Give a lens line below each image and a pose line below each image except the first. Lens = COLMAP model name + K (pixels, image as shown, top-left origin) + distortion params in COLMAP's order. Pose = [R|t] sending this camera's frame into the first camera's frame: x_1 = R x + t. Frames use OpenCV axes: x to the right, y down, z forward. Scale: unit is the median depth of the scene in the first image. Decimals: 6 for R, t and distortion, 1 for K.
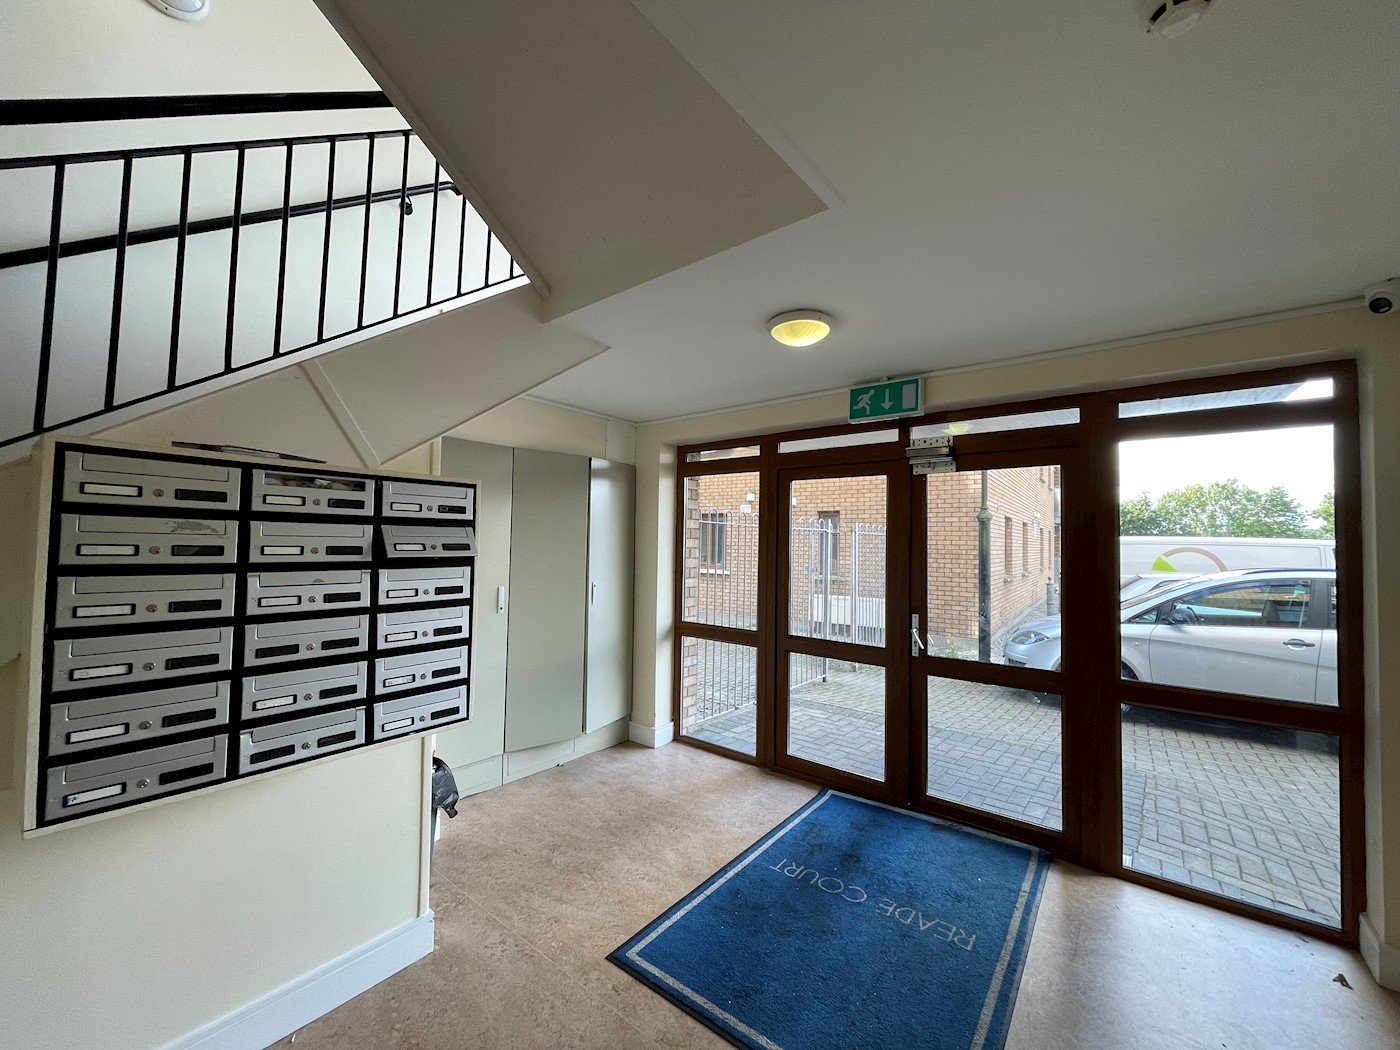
lens RADIAL K [[553.1, 0, 697.3], [0, 553.1, 521.2], [0, 0, 1]] dist [0.010838, -0.000063]
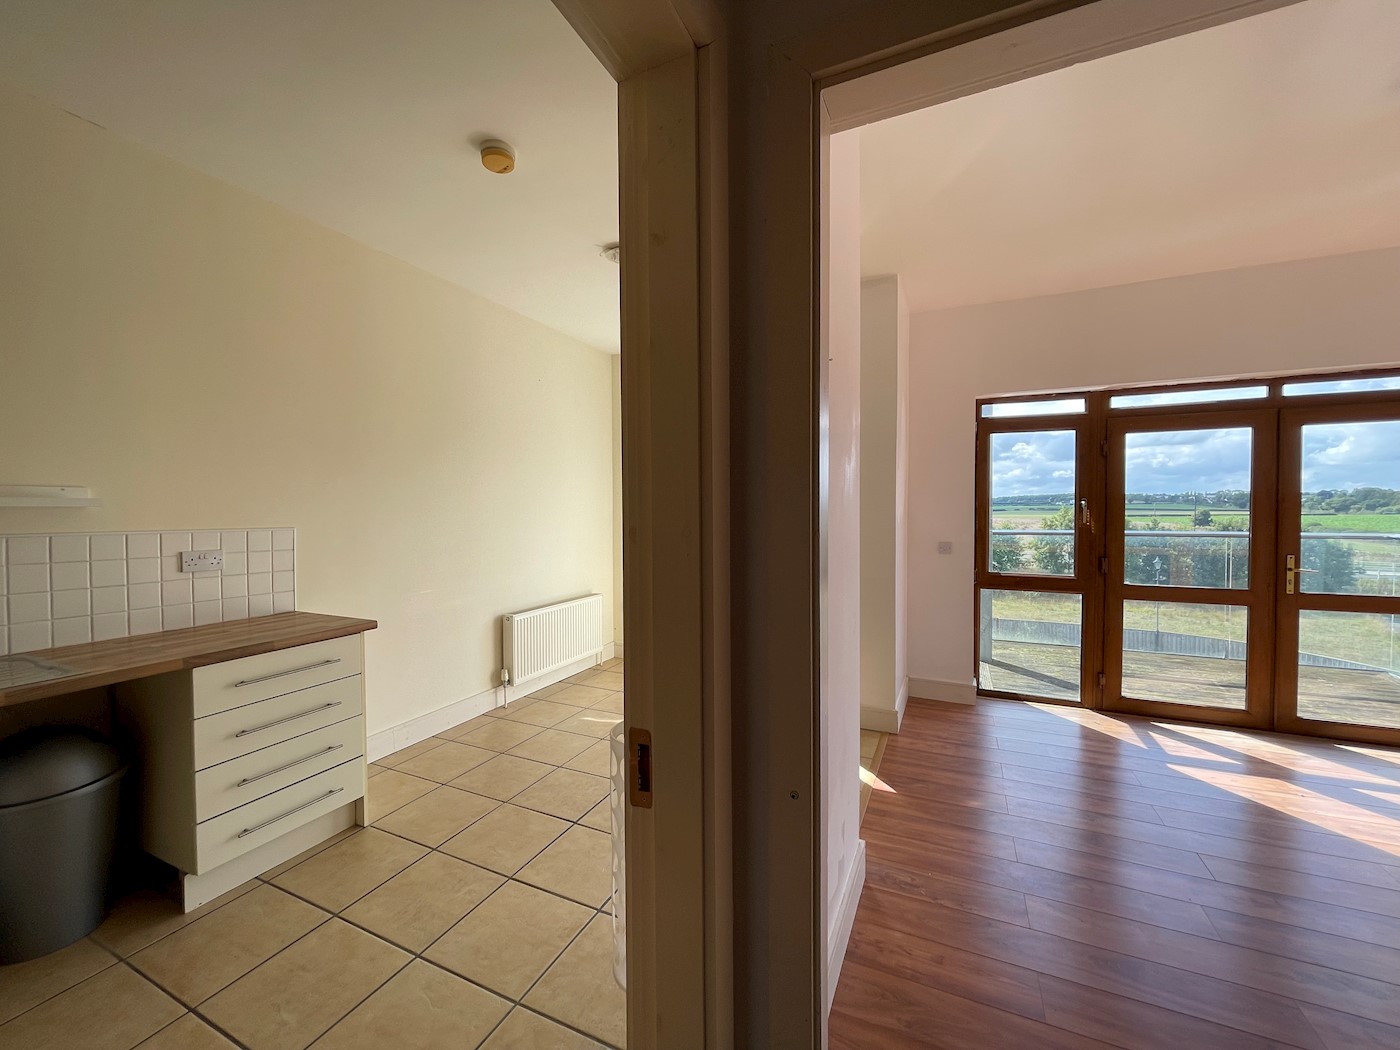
lens RADIAL K [[563.6, 0, 695.4], [0, 563.6, 524.0], [0, 0, 1]] dist [-0.000947, 0.000187]
pose [[0.972142, -0.029732, 0.232497, -0.968116], [0.013345, 0.997334, 0.071741, 0.005262], [-0.234010, -0.066639, 0.969948, 0.184943]]
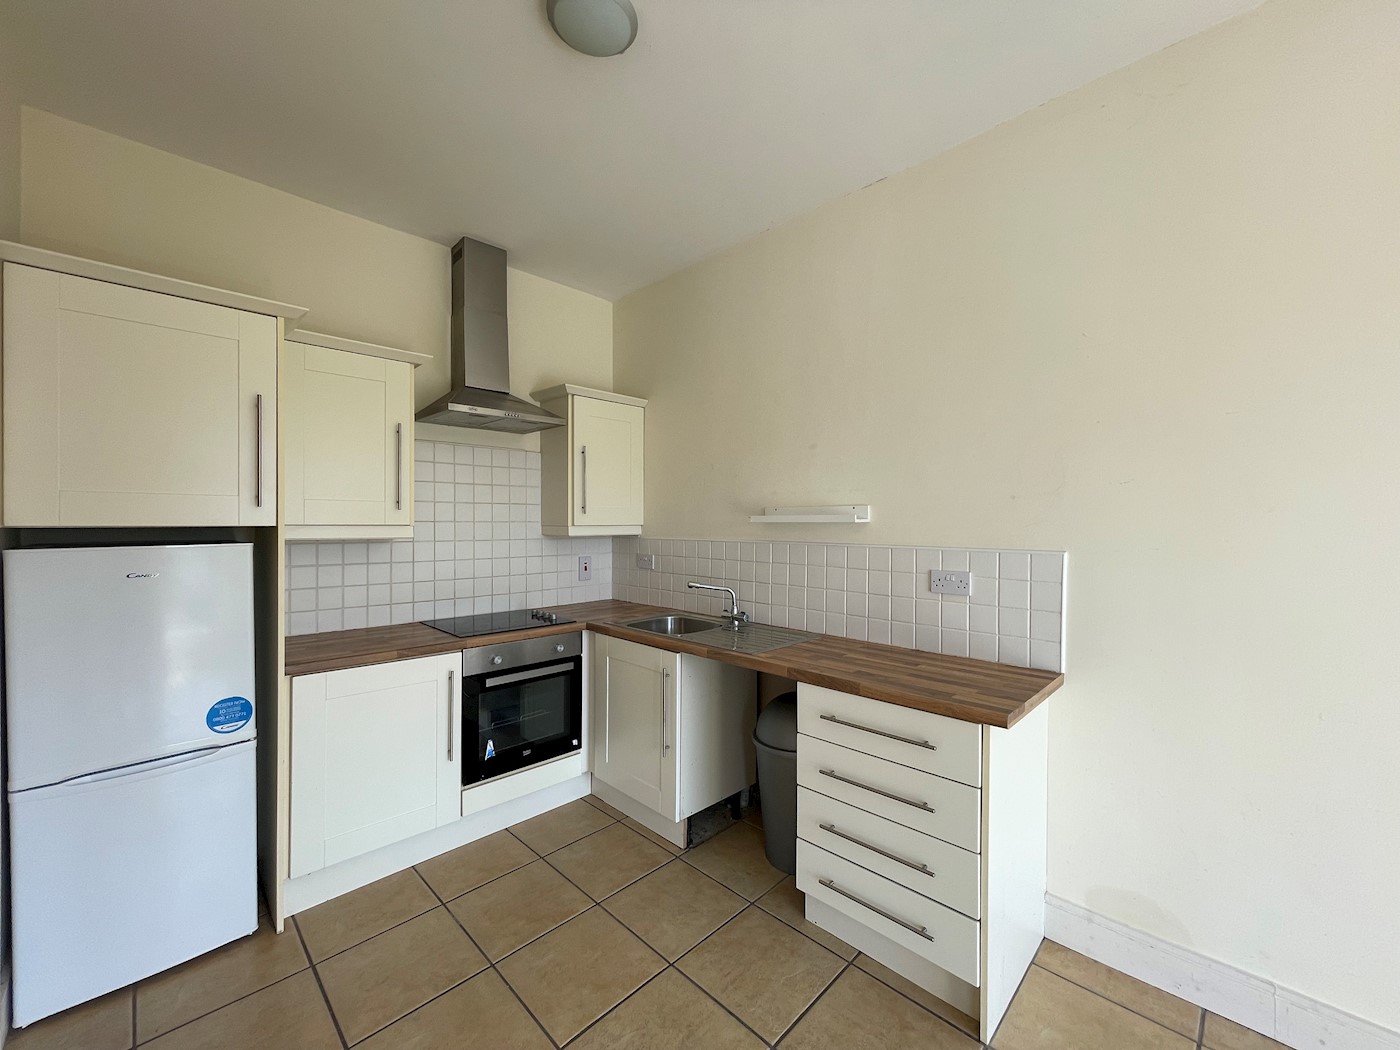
lens RADIAL K [[563.4, 0, 700.3], [0, 563.4, 525.9], [0, 0, 1]] dist [0.001084, -0.000916]
pose [[-0.114935, -0.017427, -0.993220, -0.732334], [0.038741, 0.999007, -0.022011, 0.035539], [0.992617, -0.041008, -0.114145, 0.851049]]
